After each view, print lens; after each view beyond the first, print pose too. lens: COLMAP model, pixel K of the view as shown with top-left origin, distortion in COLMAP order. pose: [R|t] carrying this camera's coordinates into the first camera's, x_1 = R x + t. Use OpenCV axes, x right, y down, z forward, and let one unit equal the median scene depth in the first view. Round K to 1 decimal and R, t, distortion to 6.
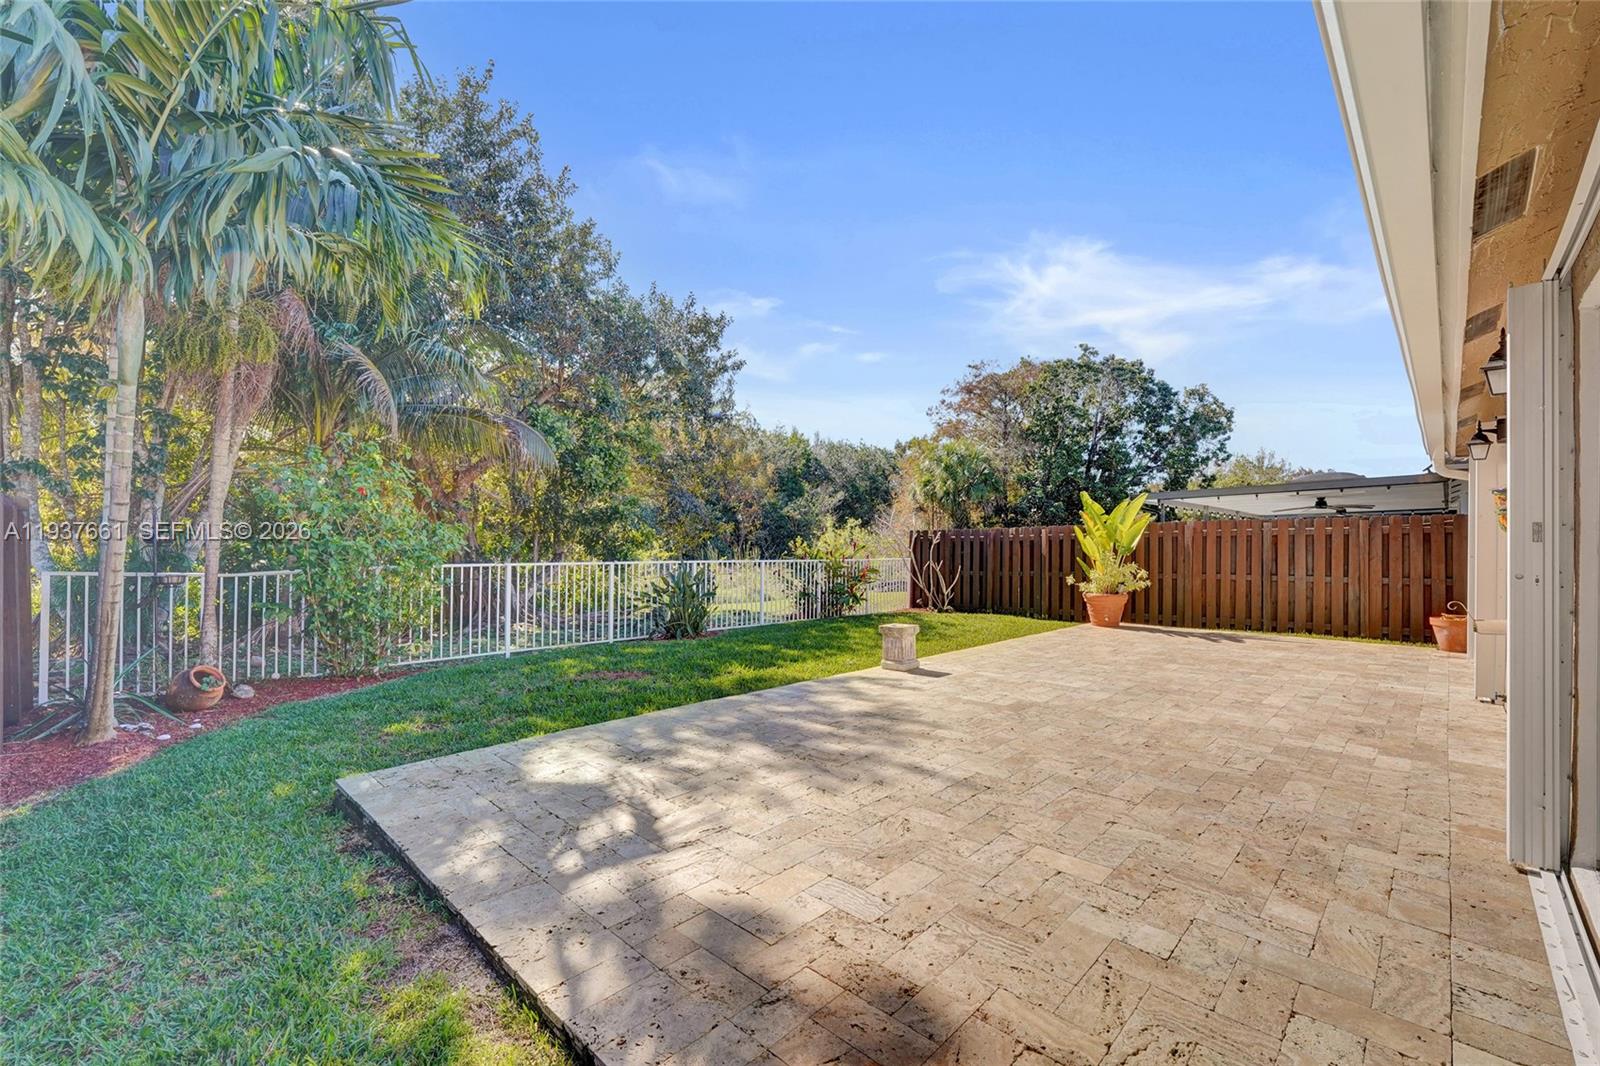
lens RADIAL K [[684.7, 0, 800.2], [0, 684.7, 527.9], [0, 0, 1]] dist [0.023616, 0.000000]
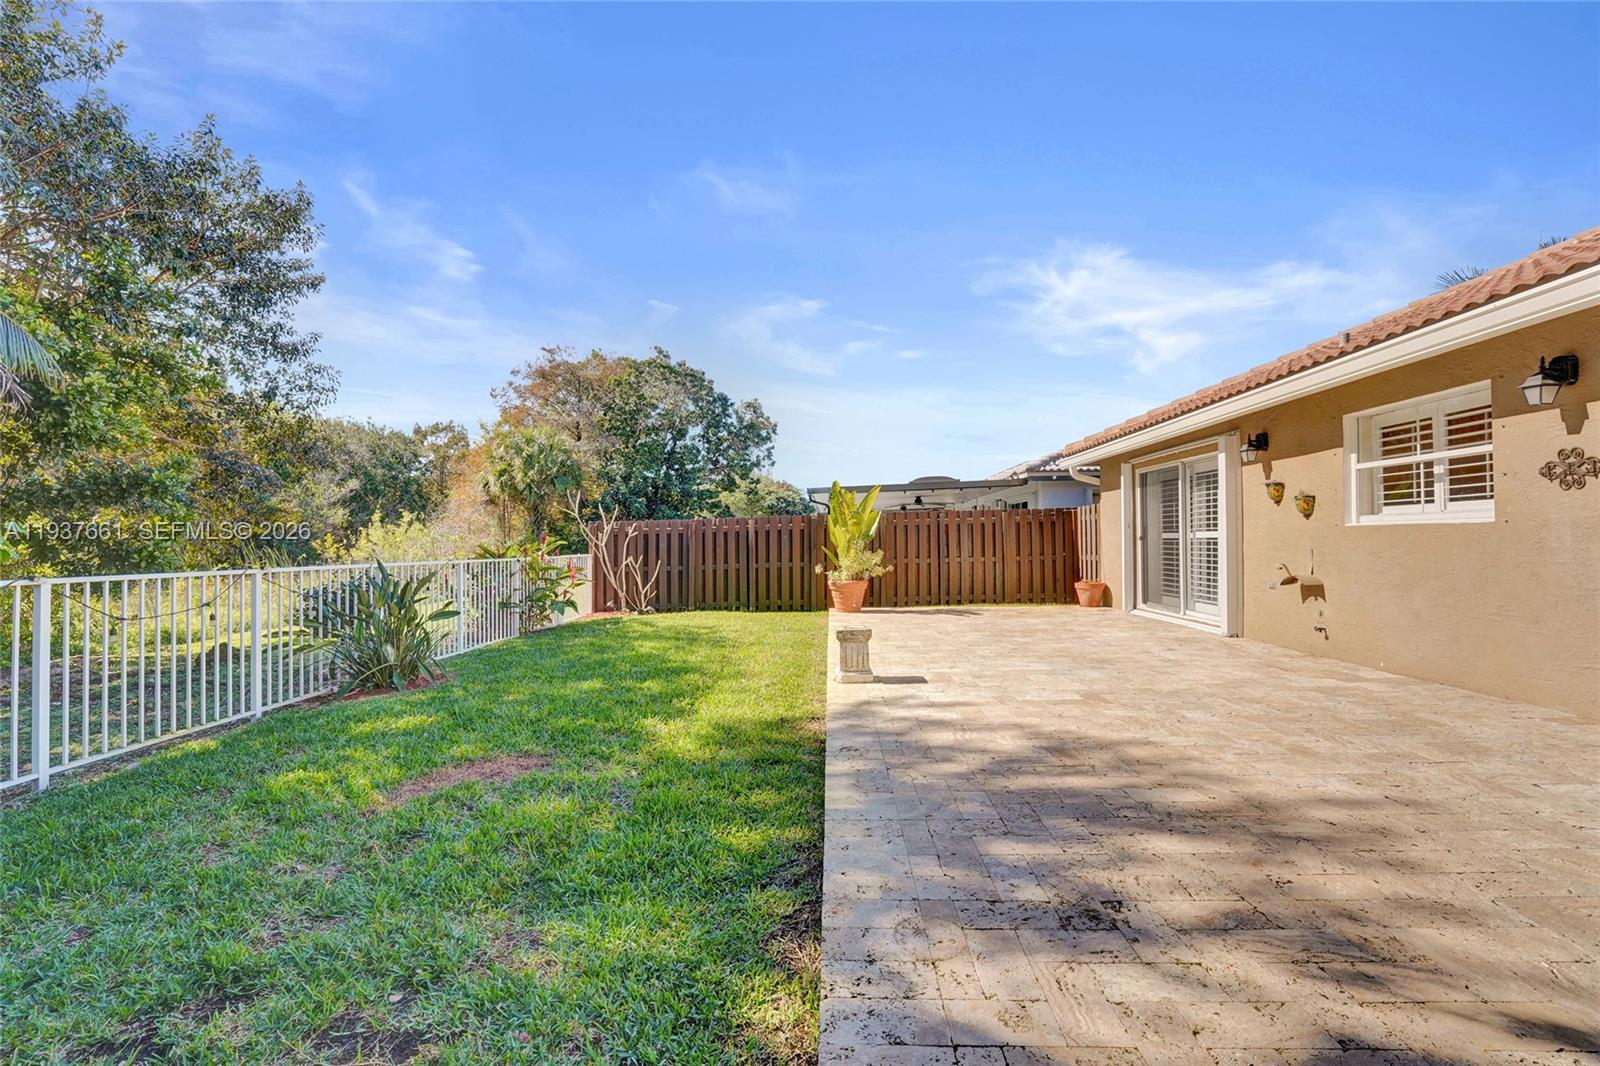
lens RADIAL K [[671.3, 0, 797.2], [0, 671.3, 529.5], [0, 0, 1]] dist [-0.024204, -0.000062]
pose [[0.755590, -0.003756, 0.655034, -0.098516], [0.001348, 0.999990, 0.004179, 0.005430], [-0.655043, -0.002275, 0.755588, 0.107372]]
